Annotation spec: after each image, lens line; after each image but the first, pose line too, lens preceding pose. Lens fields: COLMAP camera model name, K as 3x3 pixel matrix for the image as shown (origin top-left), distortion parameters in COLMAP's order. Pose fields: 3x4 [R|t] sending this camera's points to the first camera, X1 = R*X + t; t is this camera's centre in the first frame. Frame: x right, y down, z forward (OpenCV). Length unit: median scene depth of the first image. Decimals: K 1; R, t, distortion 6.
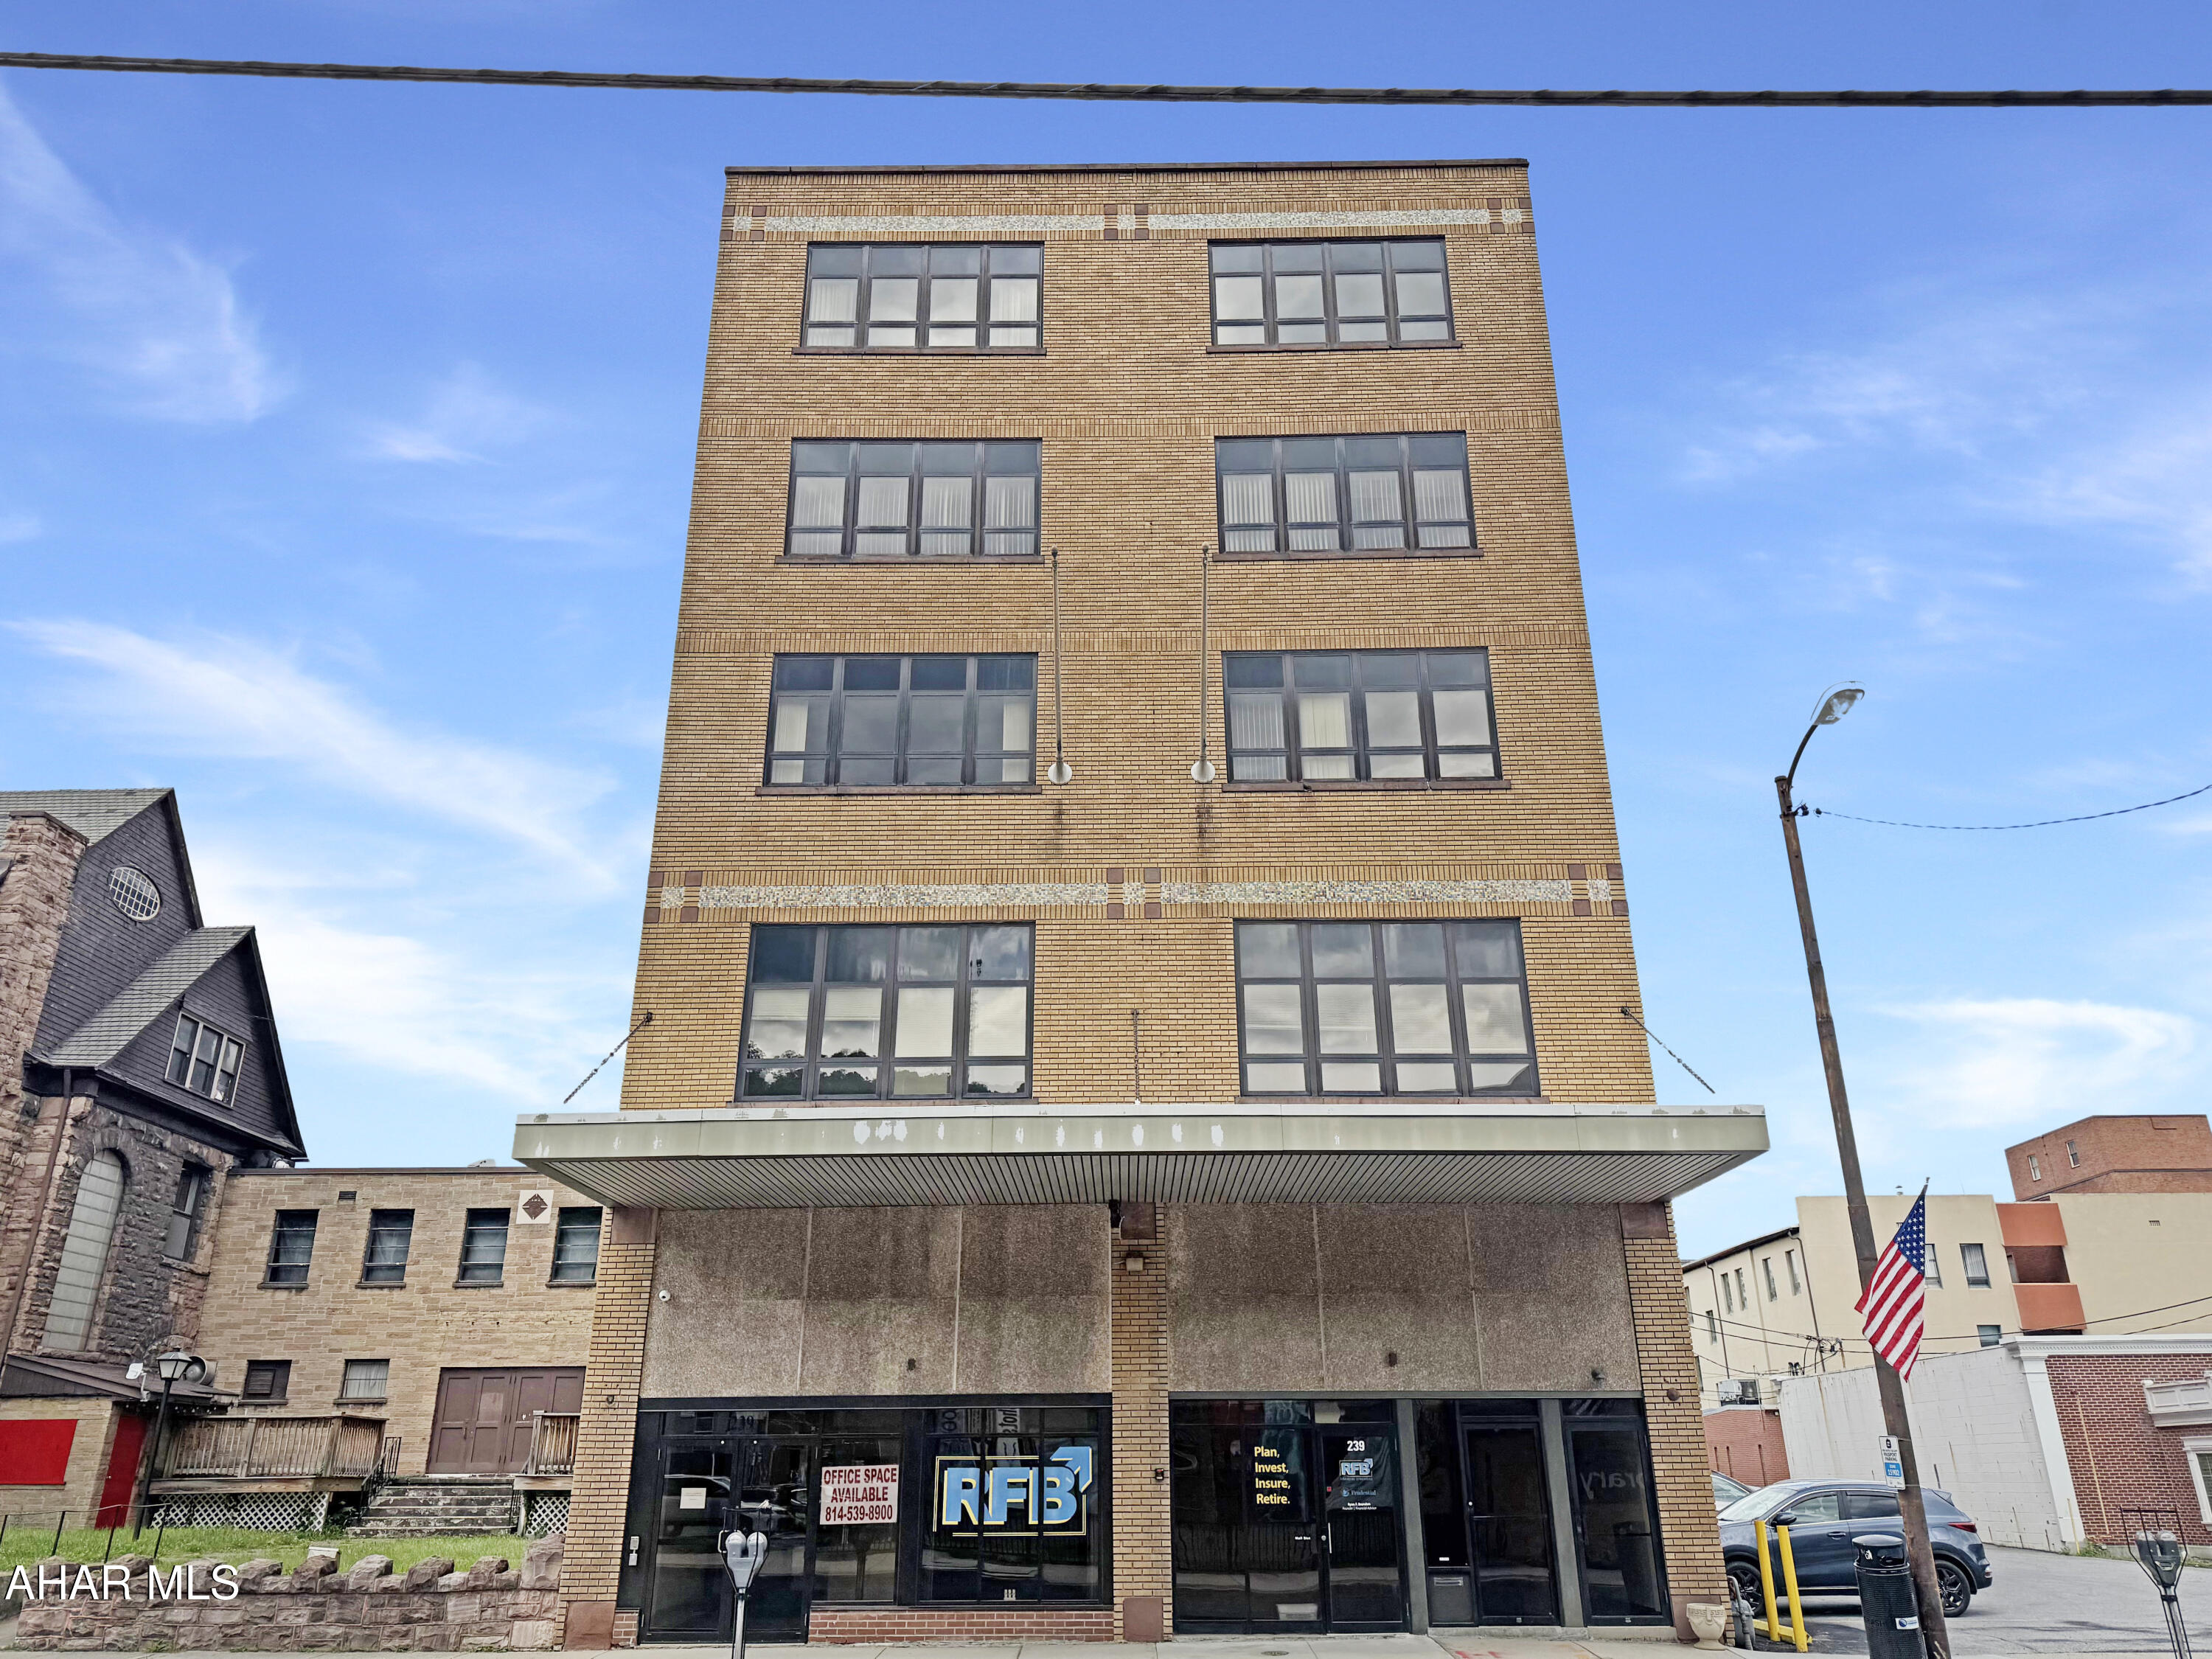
lens RADIAL K [[1543.3, 0, 1101.5], [0, 1543.3, 830.8], [0, 0, 1]] dist [0.018080, -0.017589]
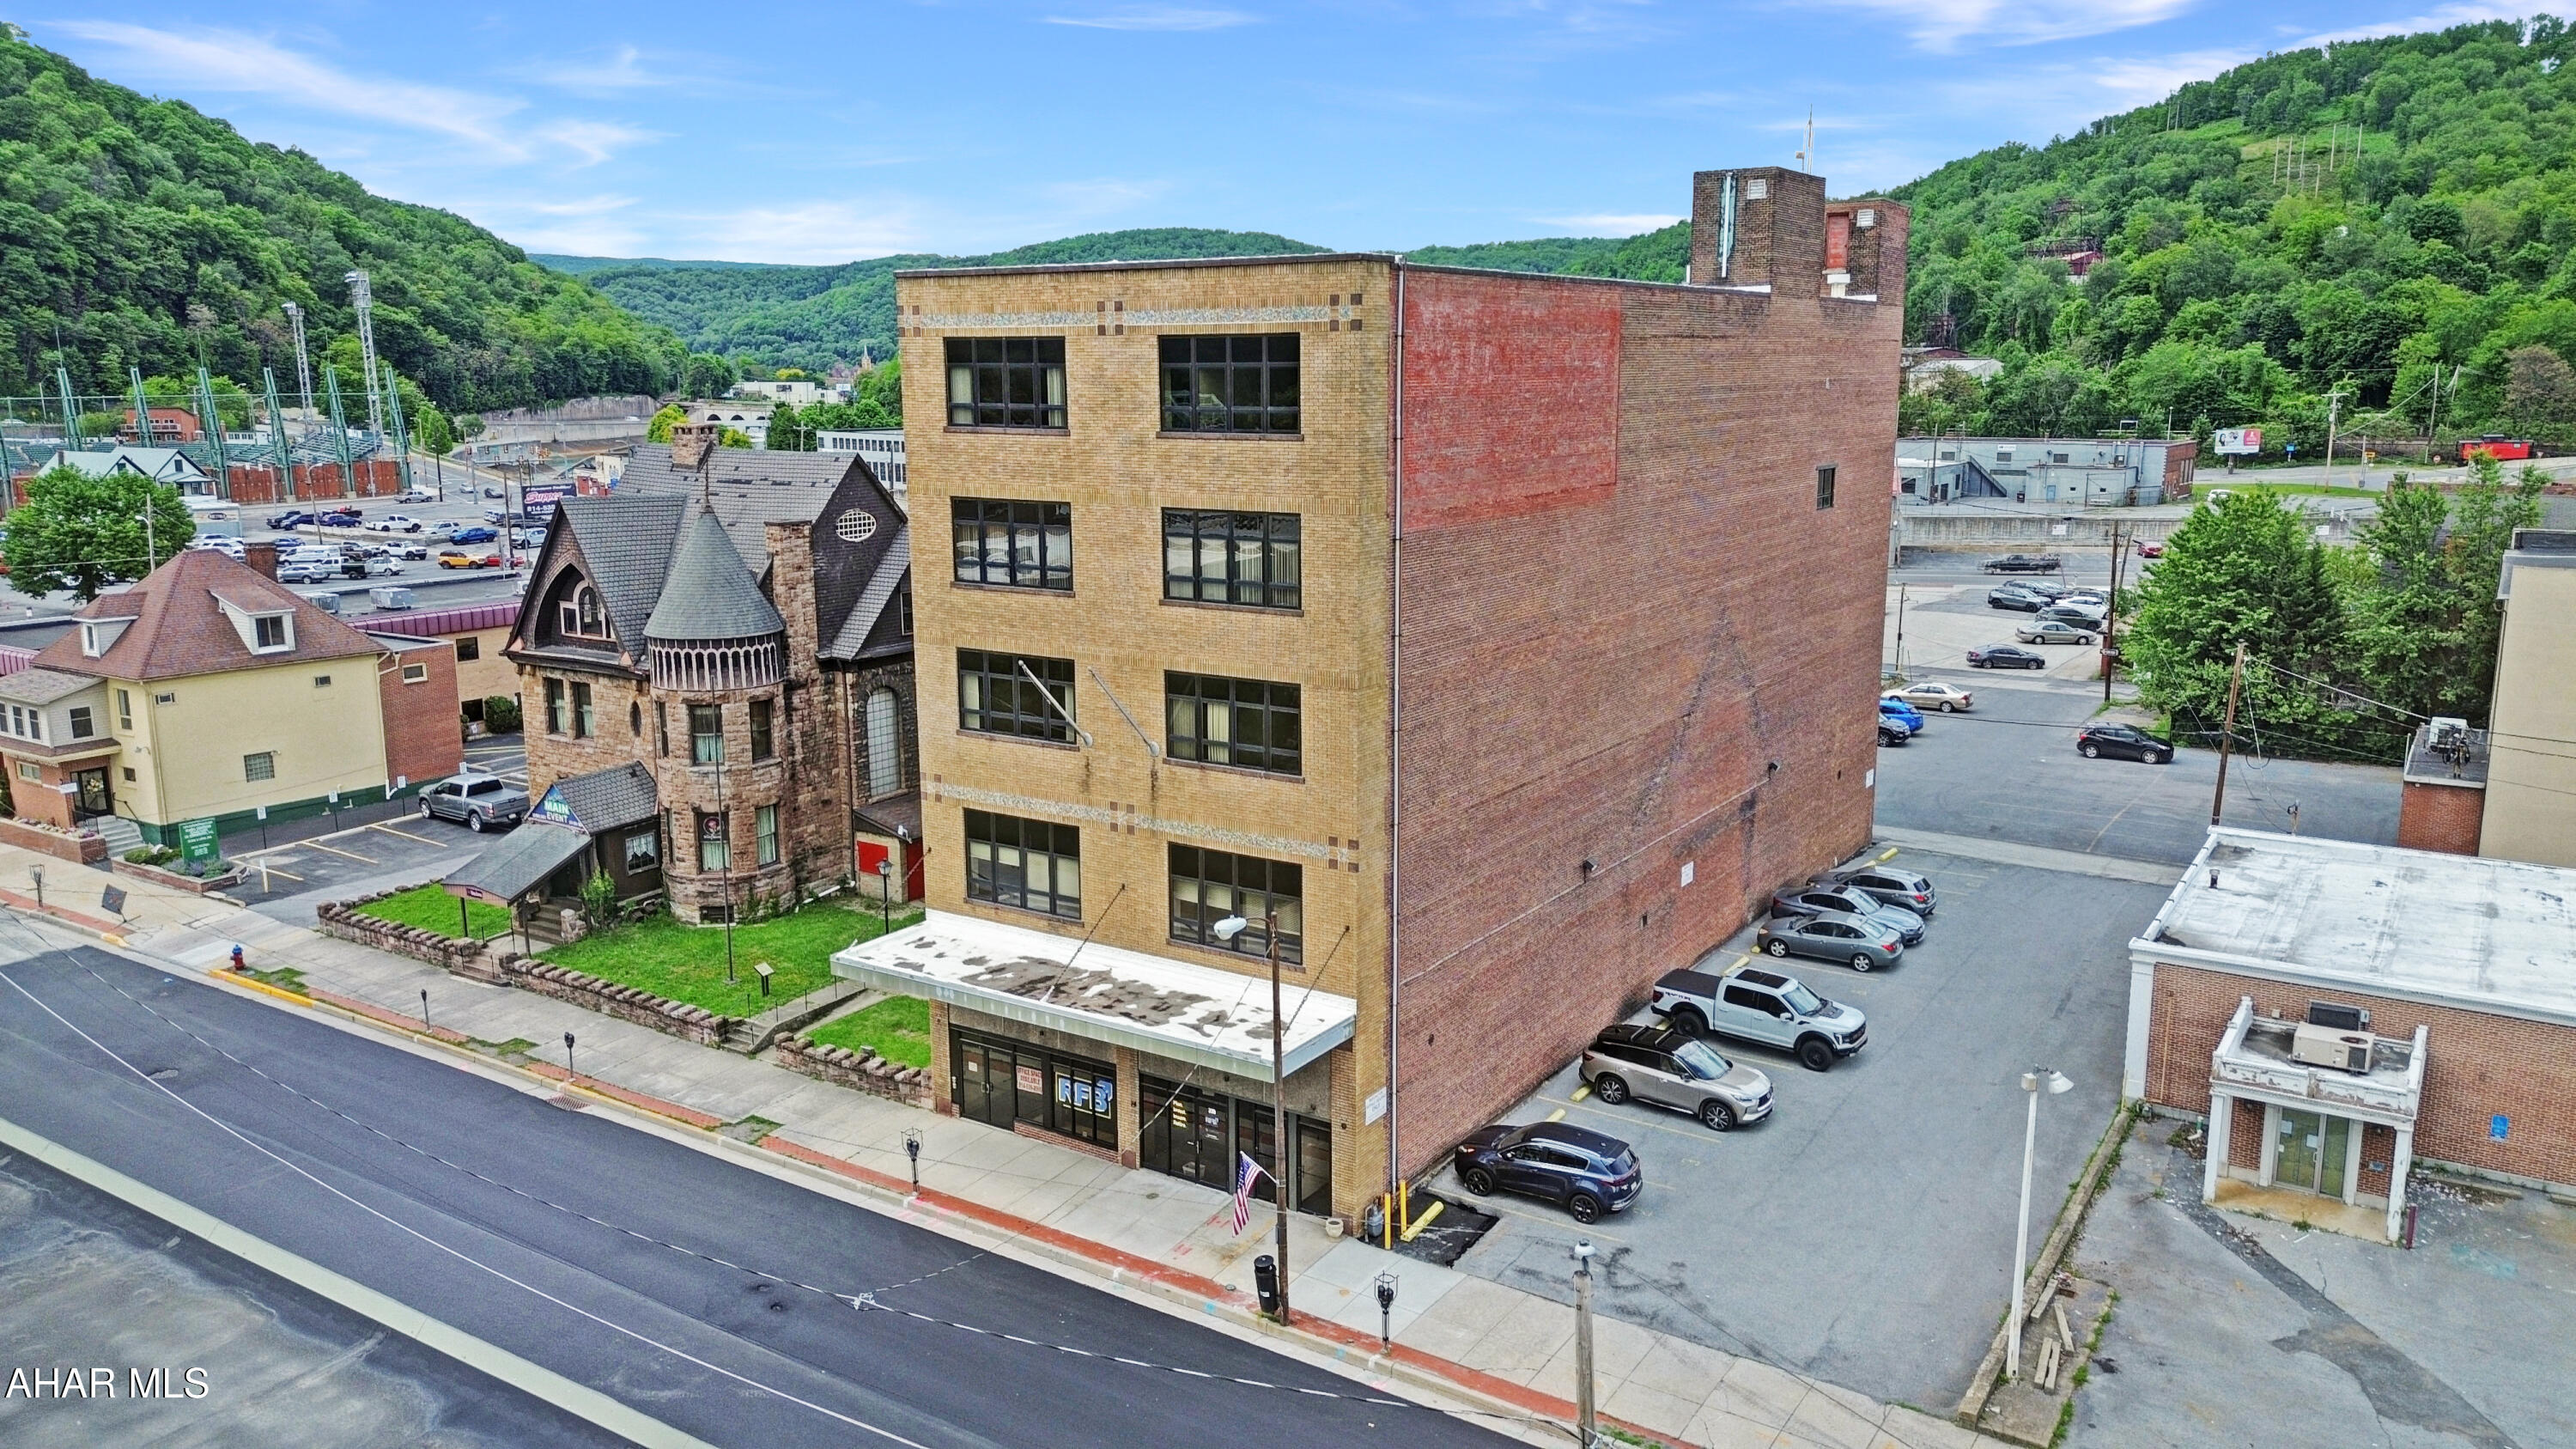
lens RADIAL K [[1802.8, 0, 1302.1], [0, 1802.8, 713.7], [0, 0, 1]] dist [0.049161, -0.036136]
pose [[0.847212, 0.100651, -0.521634, 1.187840], [0.208010, 0.840647, 0.500045, -0.989931], [0.488840, -0.532149, 0.691269, -0.256627]]
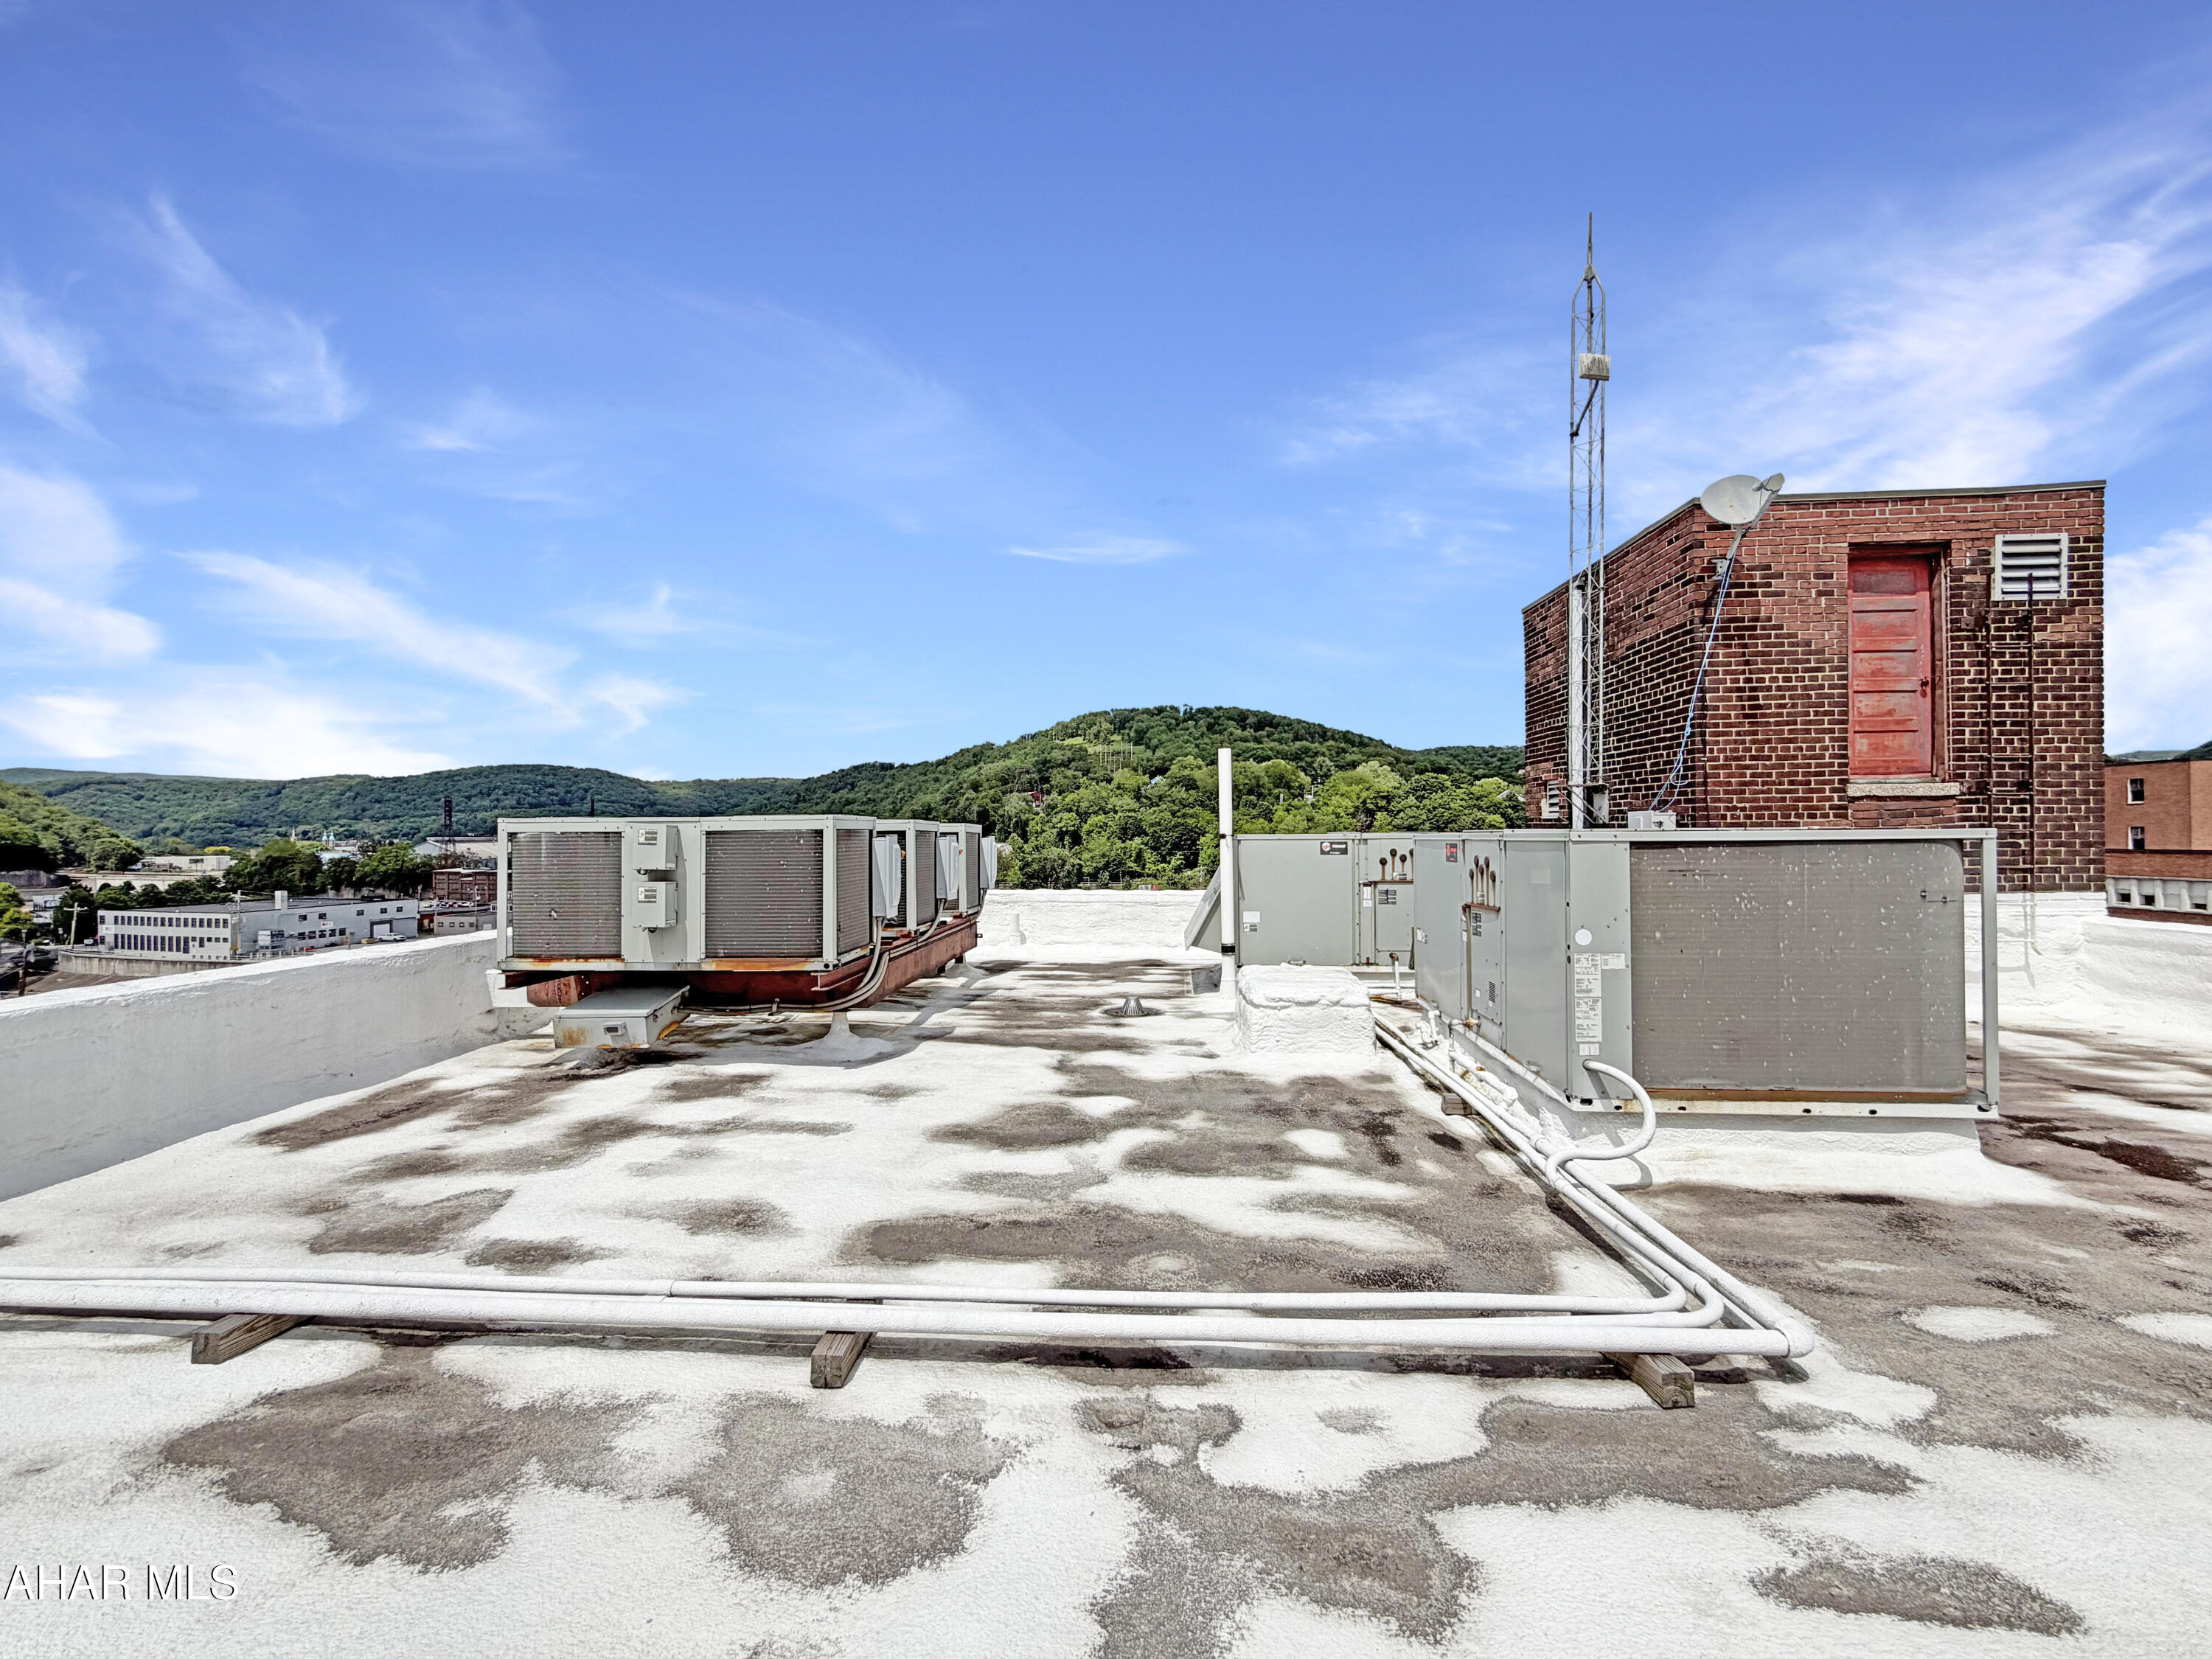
lens RADIAL K [[886.3, 0, 1092.6], [0, 886.3, 832.4], [0, 0, 1]] dist [0.001526, 0.000016]
pose [[0.997318, -0.001272, -0.073182, -0.055485], [0.029260, 0.923404, 0.382712, -0.005045], [0.067090, -0.383827, 0.920965, 2.391268]]
